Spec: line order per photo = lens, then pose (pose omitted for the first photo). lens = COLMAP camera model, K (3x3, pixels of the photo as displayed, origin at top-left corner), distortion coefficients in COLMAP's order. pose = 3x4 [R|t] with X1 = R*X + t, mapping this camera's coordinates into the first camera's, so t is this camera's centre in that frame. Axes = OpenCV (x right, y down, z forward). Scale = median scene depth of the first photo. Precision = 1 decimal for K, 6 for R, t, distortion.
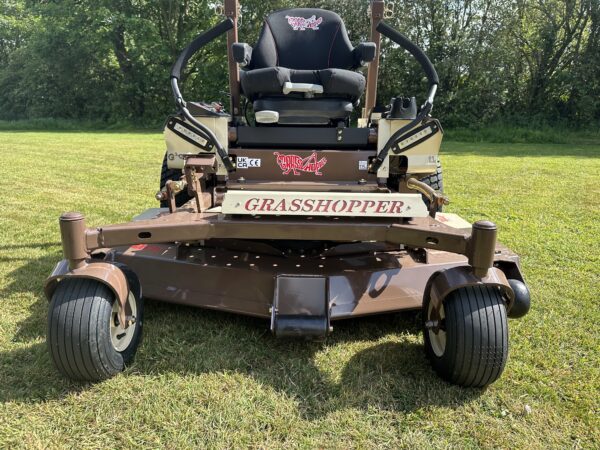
lens RADIAL K [[433.5, 0, 300.0], [0, 433.5, 225.0], [0, 0, 1]] dist [0.057226, -0.077262]
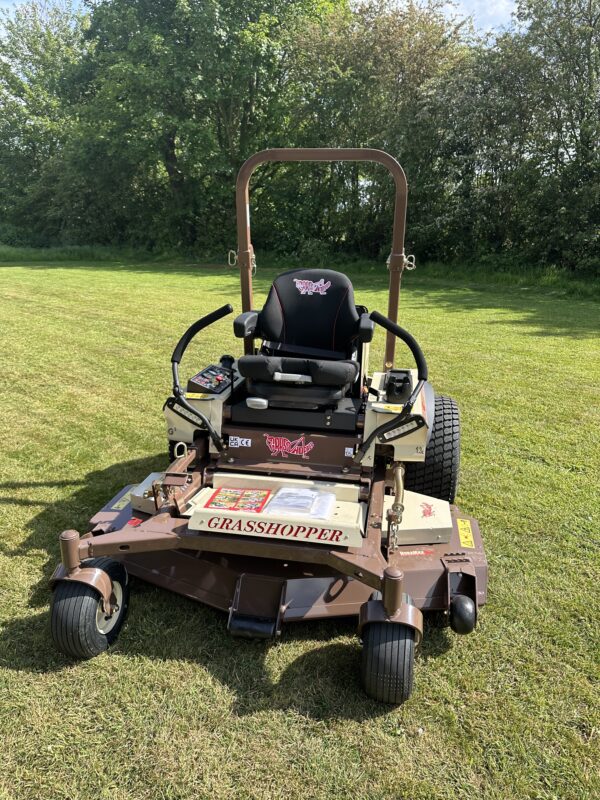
lens RADIAL K [[576.7, 0, 300.0], [0, 576.7, 400.0], [0, 0, 1]] dist [0.089348, -0.158013]
pose [[0.985457, 0.051630, -0.161892, 0.255984], [-0.044964, 0.997994, 0.044574, -0.329783], [0.163869, -0.036646, 0.985801, -0.357986]]
